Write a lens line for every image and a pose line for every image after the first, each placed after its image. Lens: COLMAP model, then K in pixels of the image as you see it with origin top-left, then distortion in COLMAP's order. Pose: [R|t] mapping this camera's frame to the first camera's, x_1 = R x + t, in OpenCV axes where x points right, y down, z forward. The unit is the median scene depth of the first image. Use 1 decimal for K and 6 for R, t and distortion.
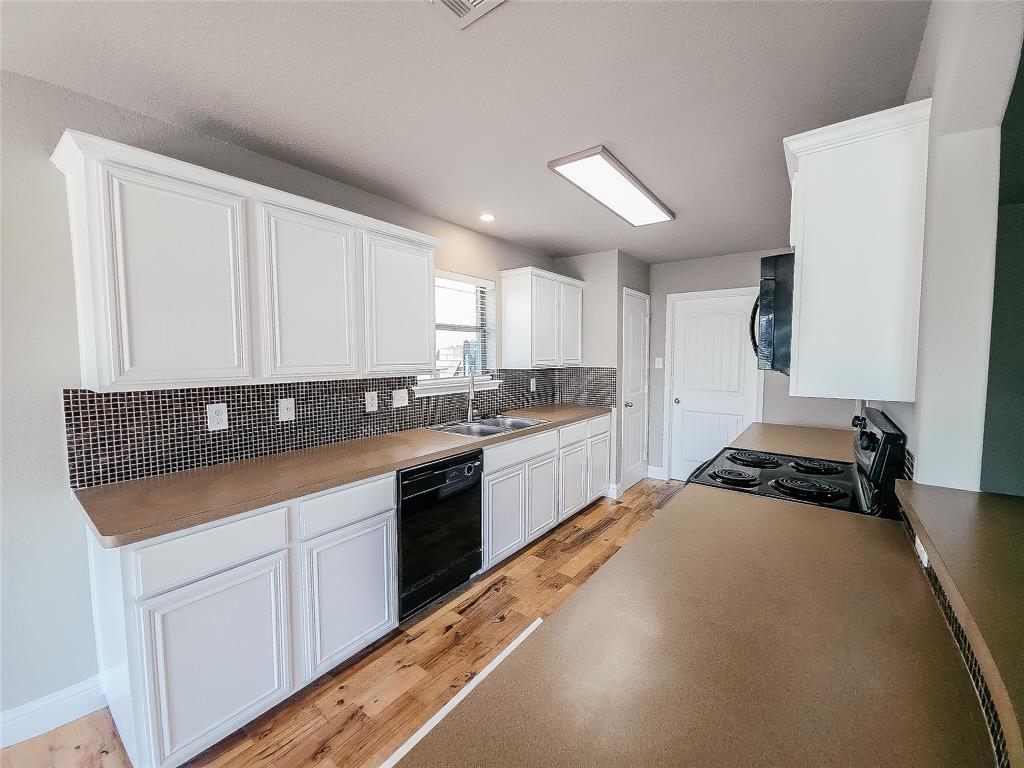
lens RADIAL K [[405.3, 0, 509.8], [0, 405.3, 380.8], [0, 0, 1]] dist [-0.002381, -0.000763]
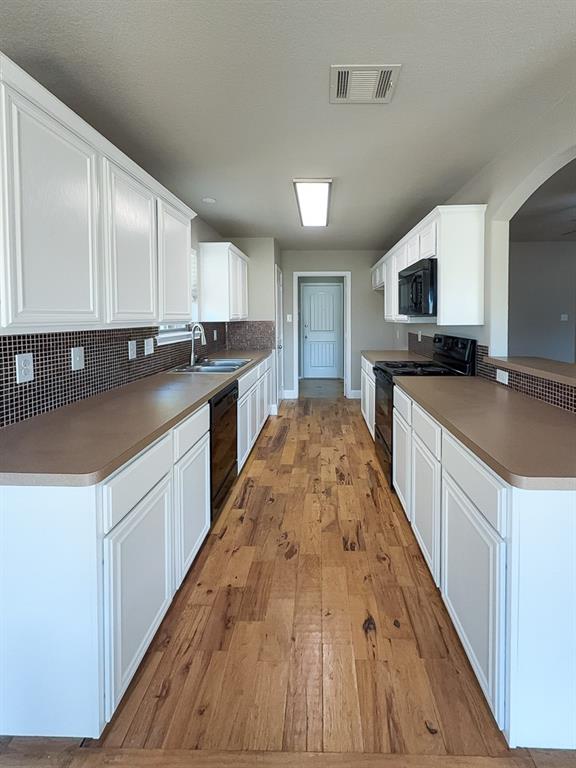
lens RADIAL K [[329.5, 0, 310.9], [0, 329.5, 327.7], [0, 0, 1]] dist [-0.003013, 0.000299]
pose [[0.809698, -0.028116, 0.586173, -0.531229], [0.049637, 0.998553, -0.020669, 0.038464], [-0.584744, 0.045832, 0.809922, 0.003329]]
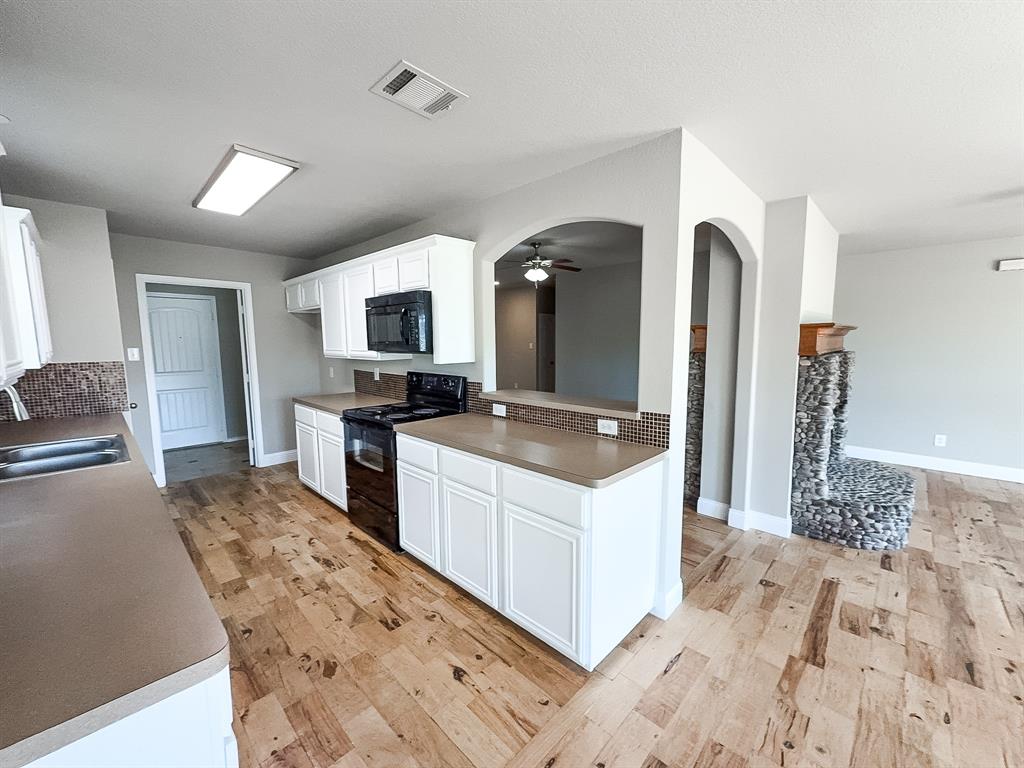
lens RADIAL K [[412.6, 0, 514.6], [0, 412.6, 387.2], [0, 0, 1]] dist [-0.000496, 0.000688]
pose [[0.117176, -0.118825, 0.985977, -0.788587], [0.075898, 0.990984, 0.110409, -0.021299], [-0.990207, 0.061897, 0.125138, 0.239001]]
